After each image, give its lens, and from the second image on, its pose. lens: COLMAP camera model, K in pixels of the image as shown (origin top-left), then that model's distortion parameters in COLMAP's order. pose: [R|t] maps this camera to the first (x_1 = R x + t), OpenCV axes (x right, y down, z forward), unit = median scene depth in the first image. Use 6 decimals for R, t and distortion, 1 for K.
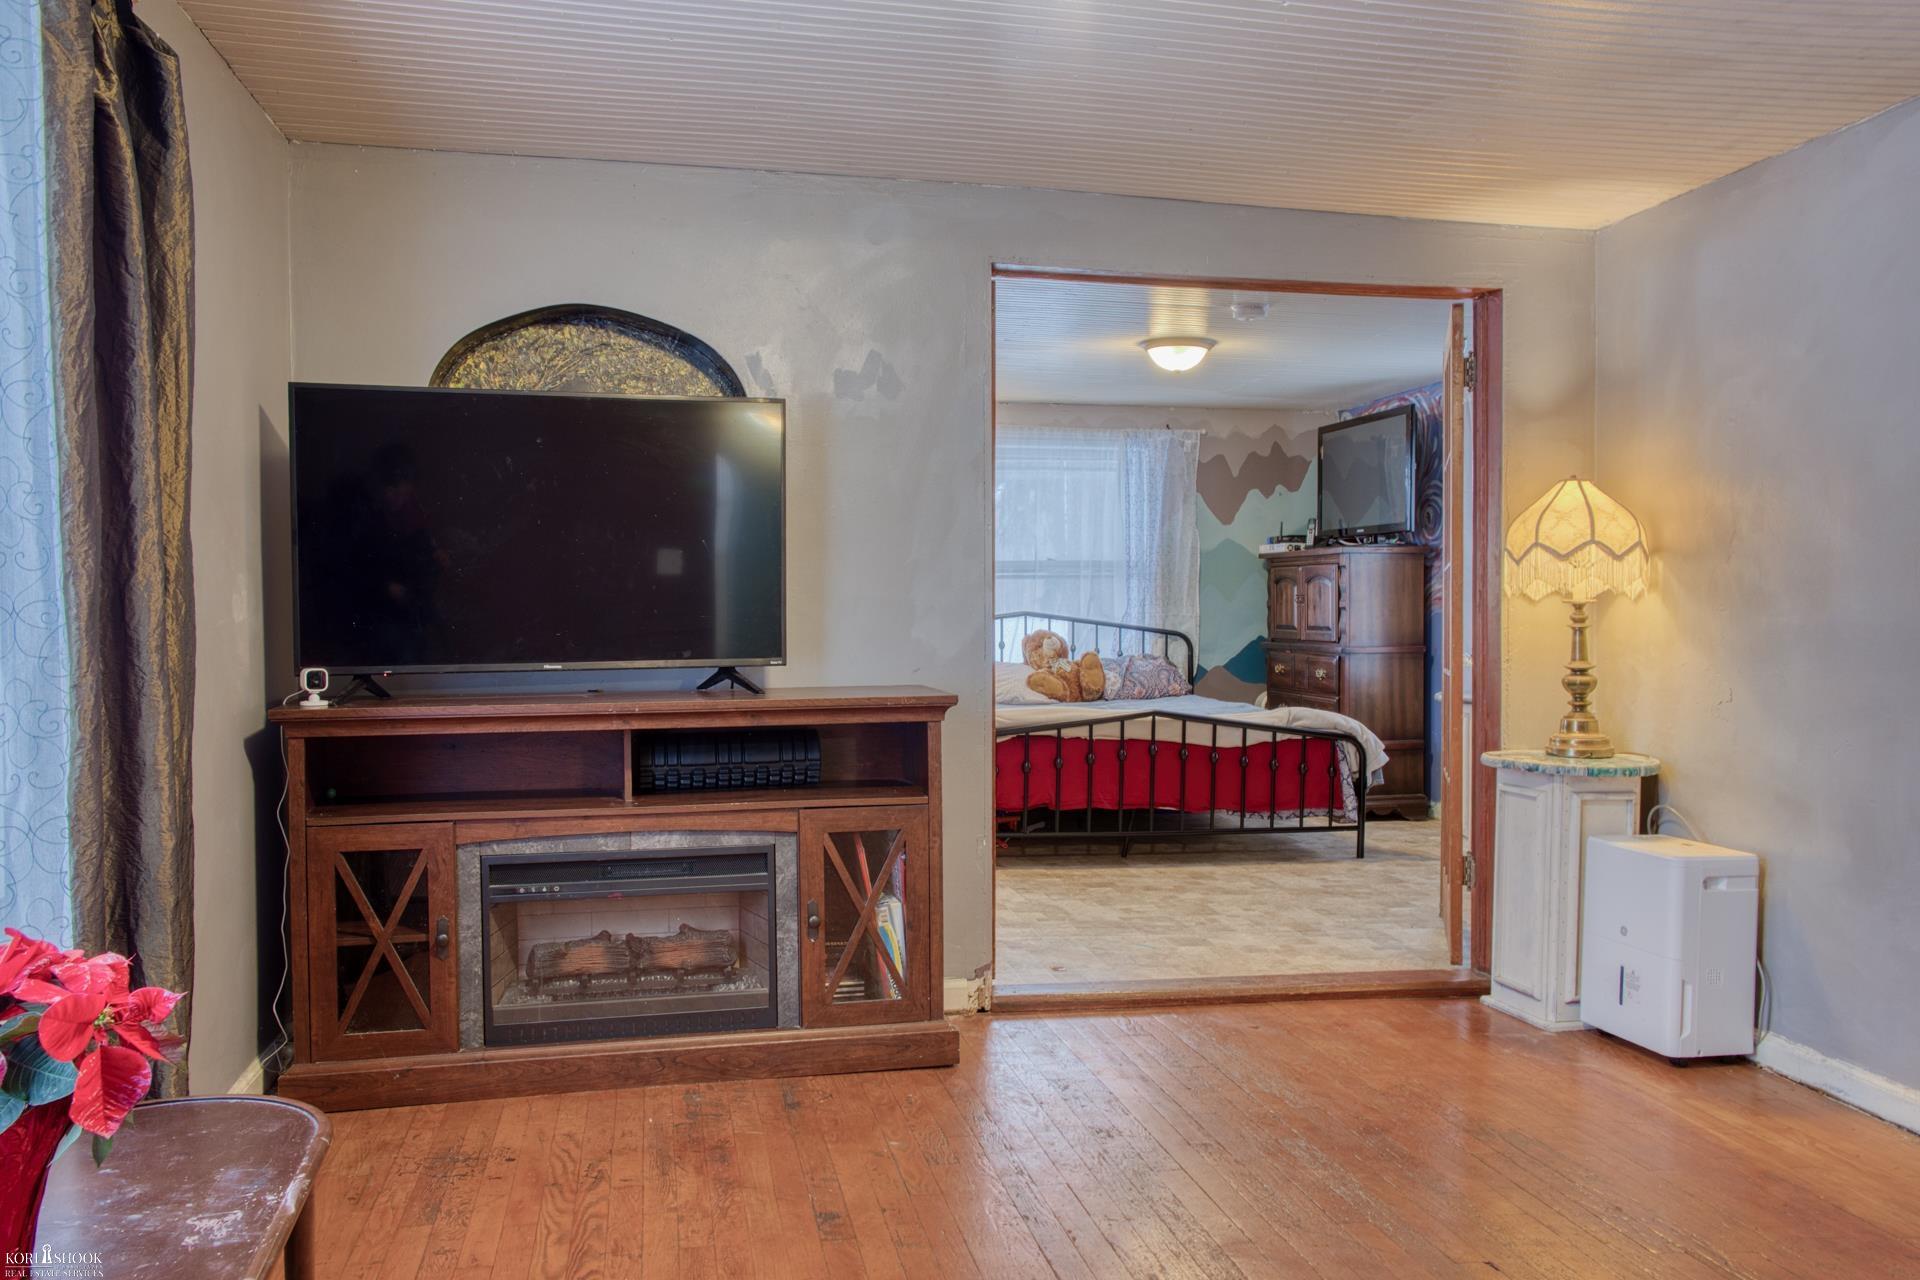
lens RADIAL K [[1505.7, 0, 957.7], [0, 1505.7, 636.4], [0, 0, 1]] dist [-0.030663, 0.017777]
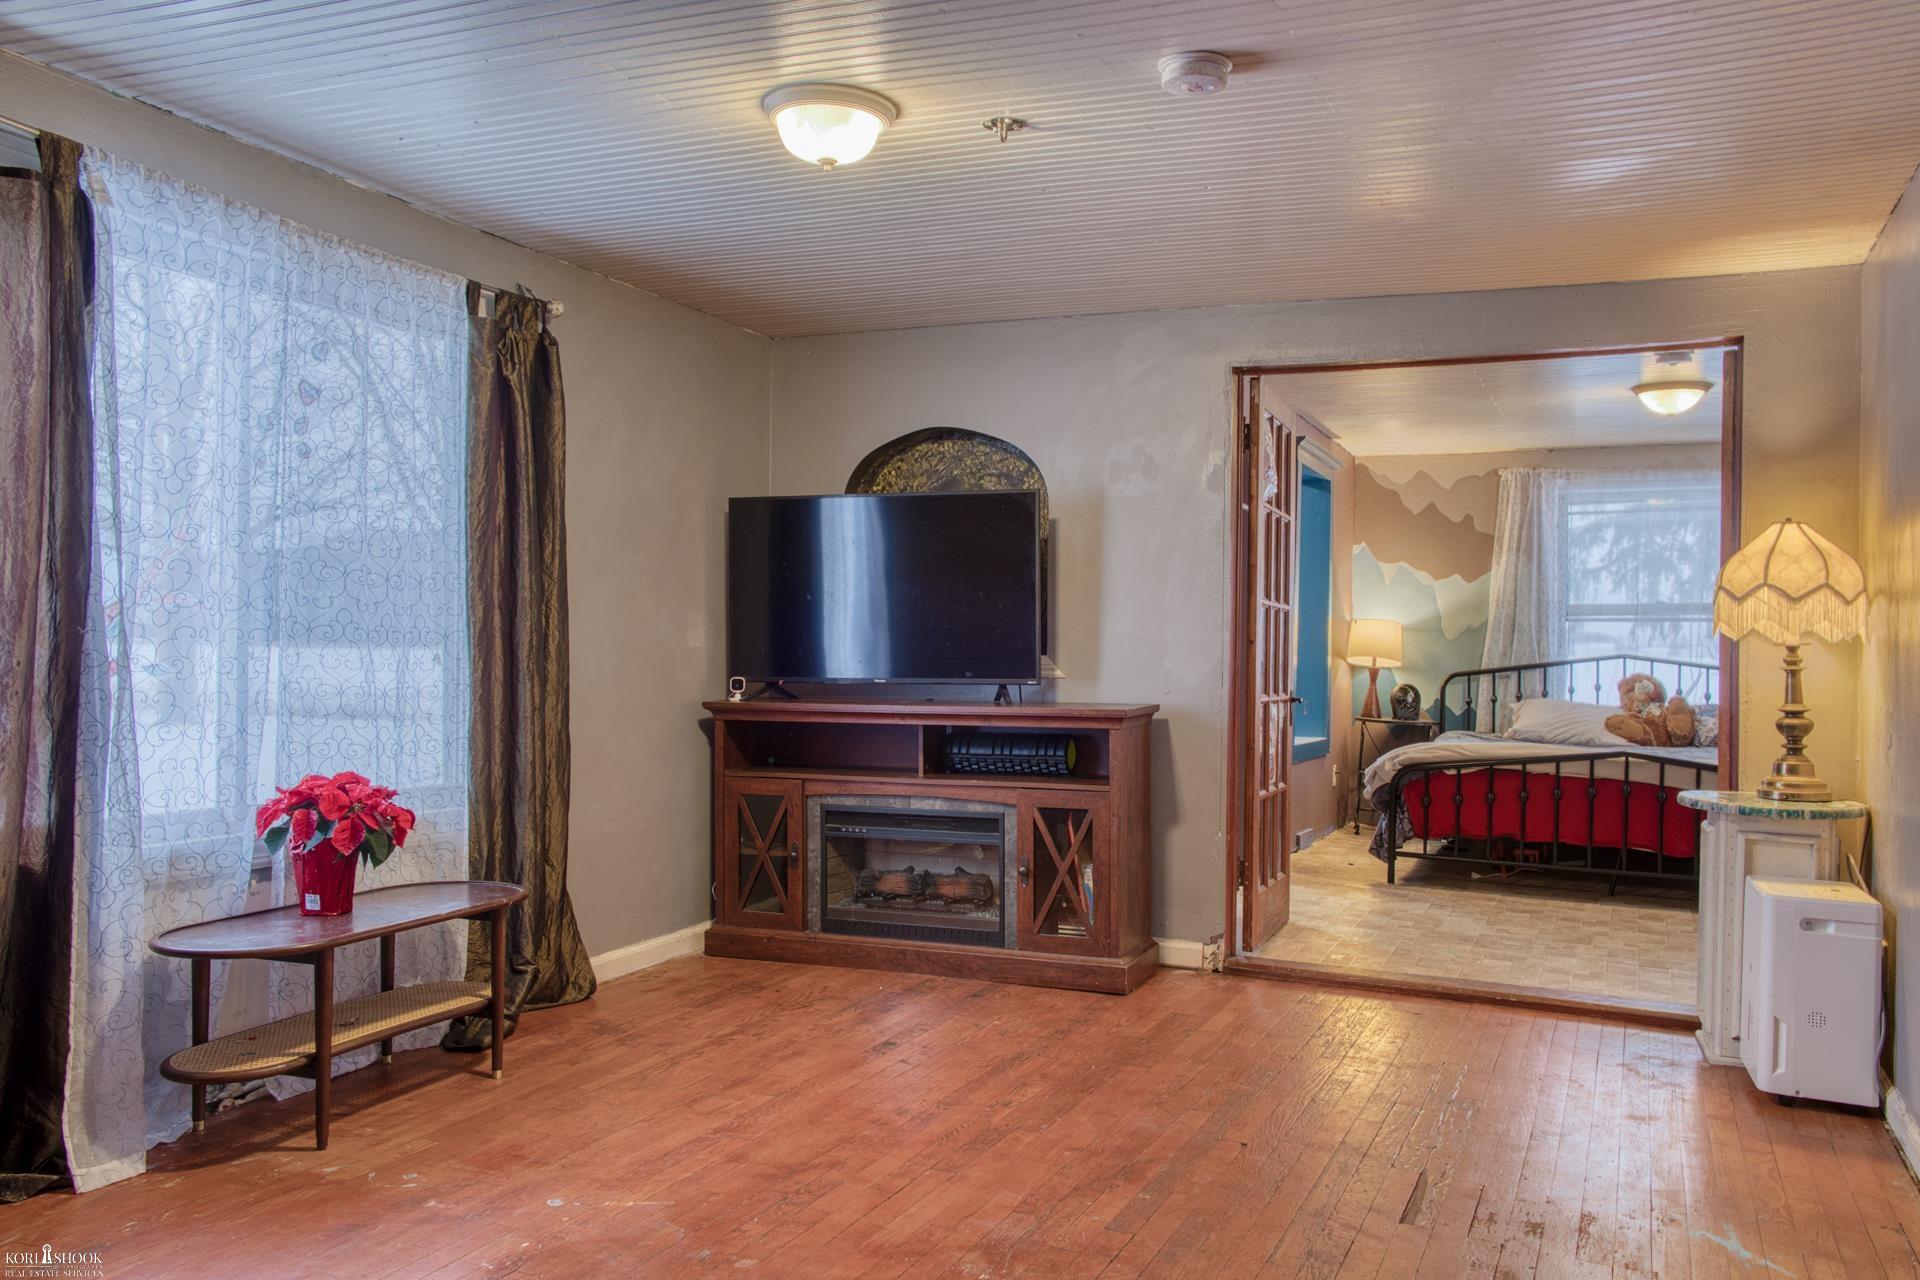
lens RADIAL K [[1505.7, 0, 966.7], [0, 1505.7, 642.6], [0, 0, 1]] dist [-0.030663, 0.017777]
pose [[0.819415, 0.008378, -0.573140, 0.631121], [-0.022536, 0.999591, -0.017609, 0.006697], [0.572758, 0.027345, 0.819268, -0.152658]]
